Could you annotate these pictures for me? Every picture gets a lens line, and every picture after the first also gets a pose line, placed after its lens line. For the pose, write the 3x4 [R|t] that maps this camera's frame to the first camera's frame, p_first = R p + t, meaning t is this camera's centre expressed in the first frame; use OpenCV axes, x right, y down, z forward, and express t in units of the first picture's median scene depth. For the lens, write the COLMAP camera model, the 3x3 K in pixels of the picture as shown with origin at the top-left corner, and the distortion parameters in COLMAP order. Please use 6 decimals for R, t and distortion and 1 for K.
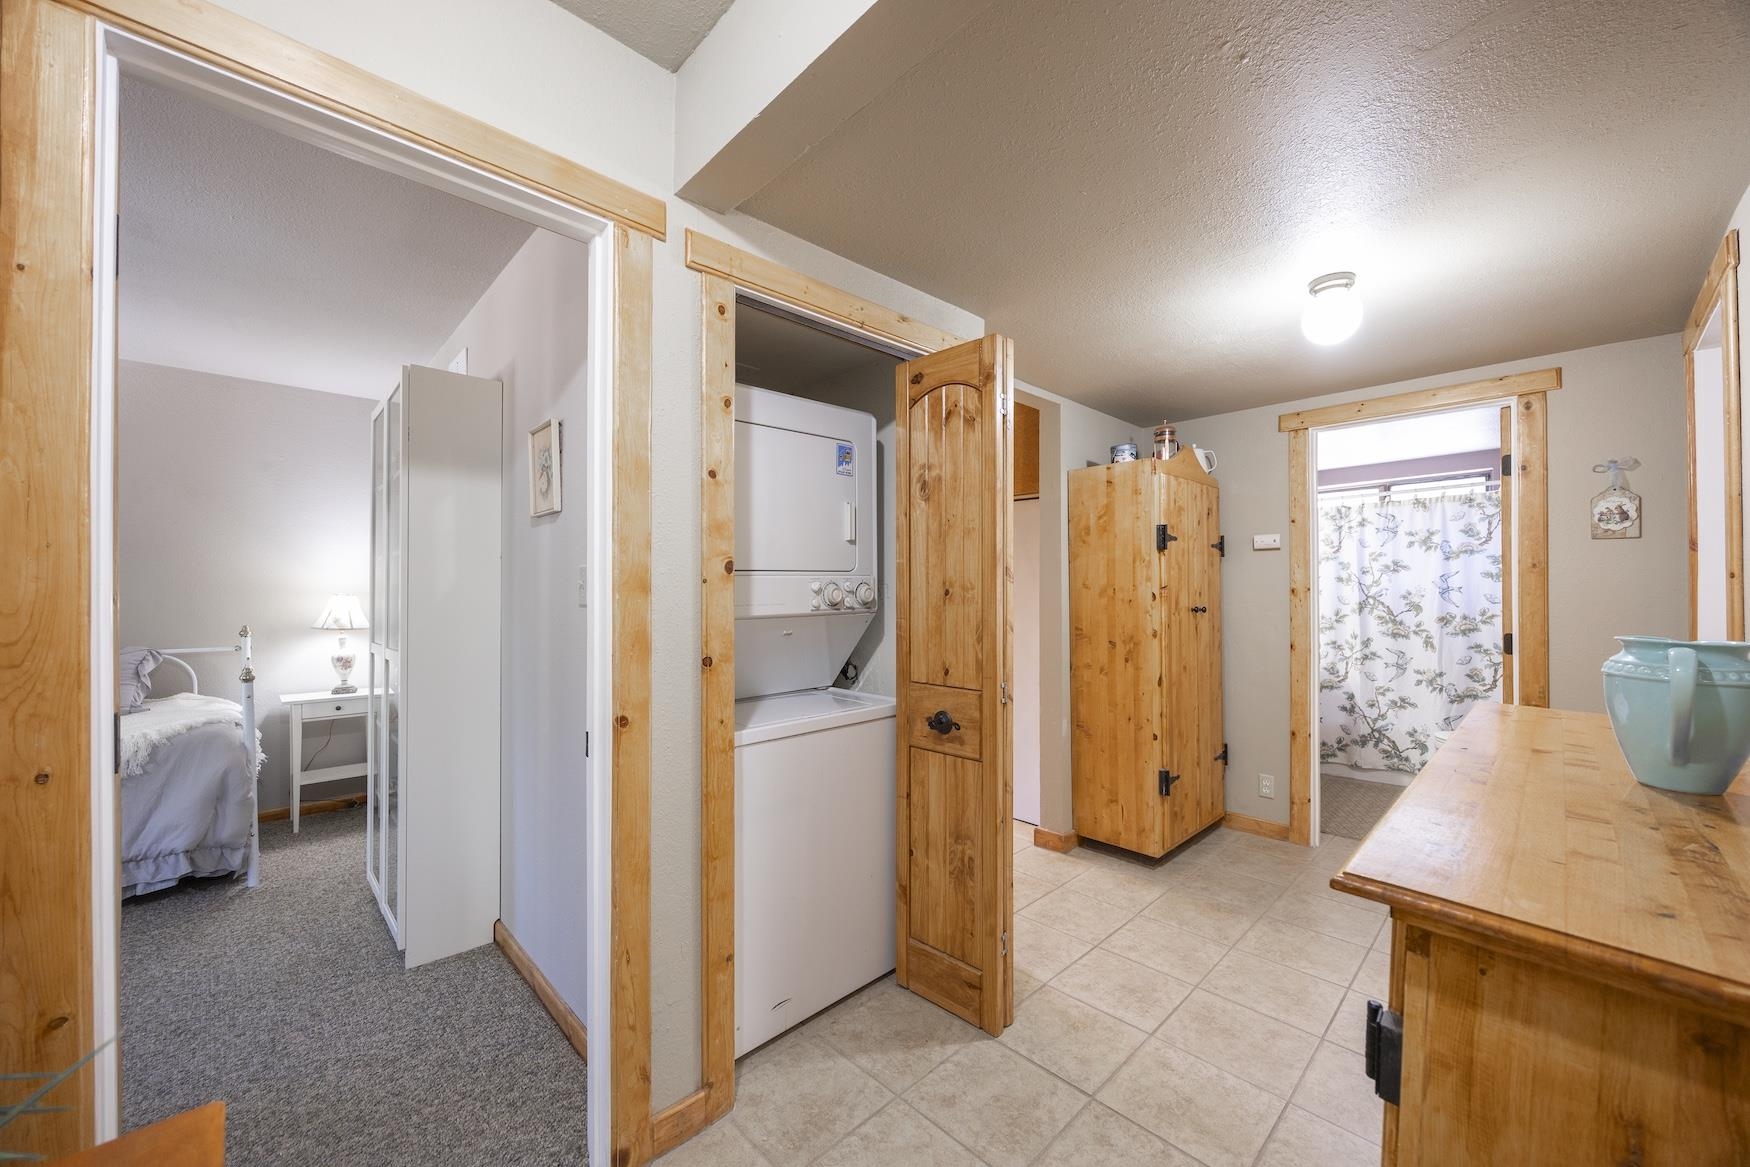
lens RADIAL K [[674.1, 0, 877.3], [0, 674.1, 586.0], [0, 0, 1]] dist [-0.000780, -0.000281]
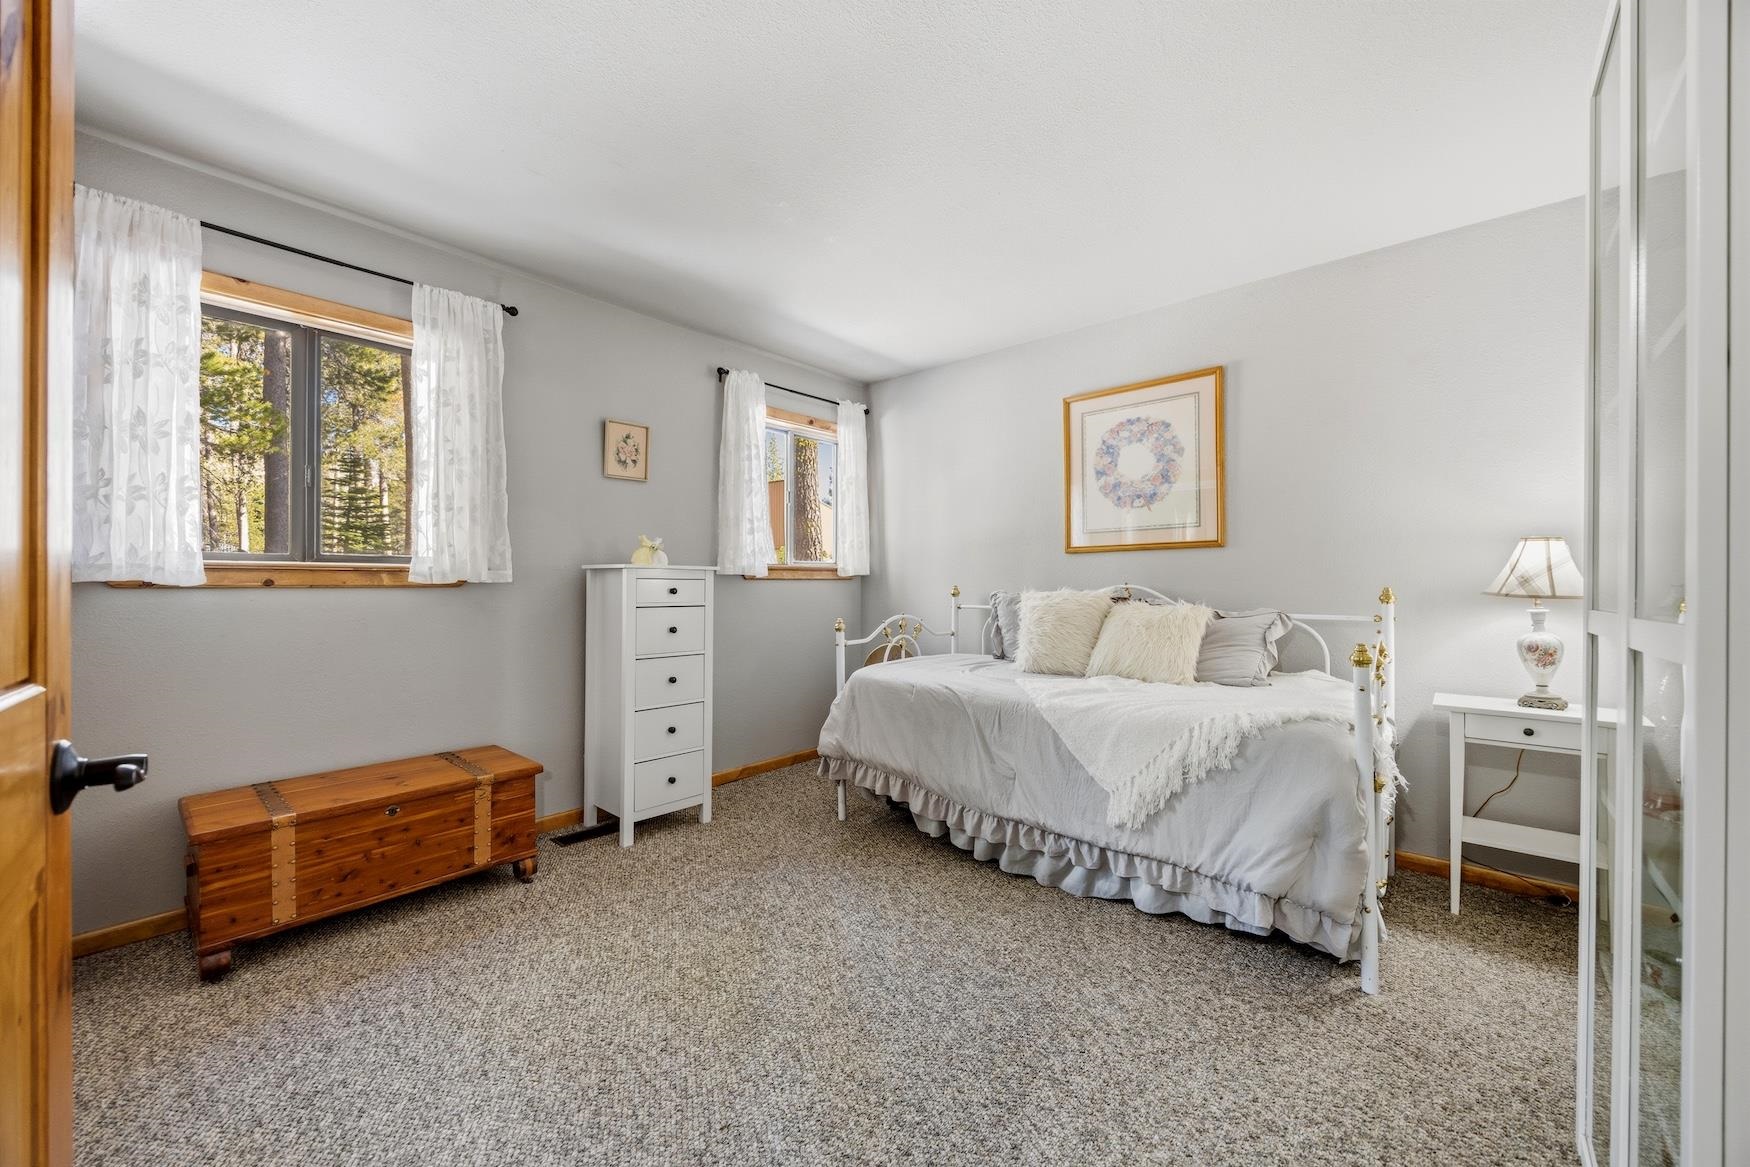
lens RADIAL K [[672.8, 0, 872.3], [0, 672.8, 587.1], [0, 0, 1]] dist [0.000077, 0.000363]
pose [[0.099931, 0.009672, -0.994947, -0.362466], [0.003571, 0.999943, 0.010079, 0.062804], [0.994988, -0.004560, 0.099891, 0.492302]]
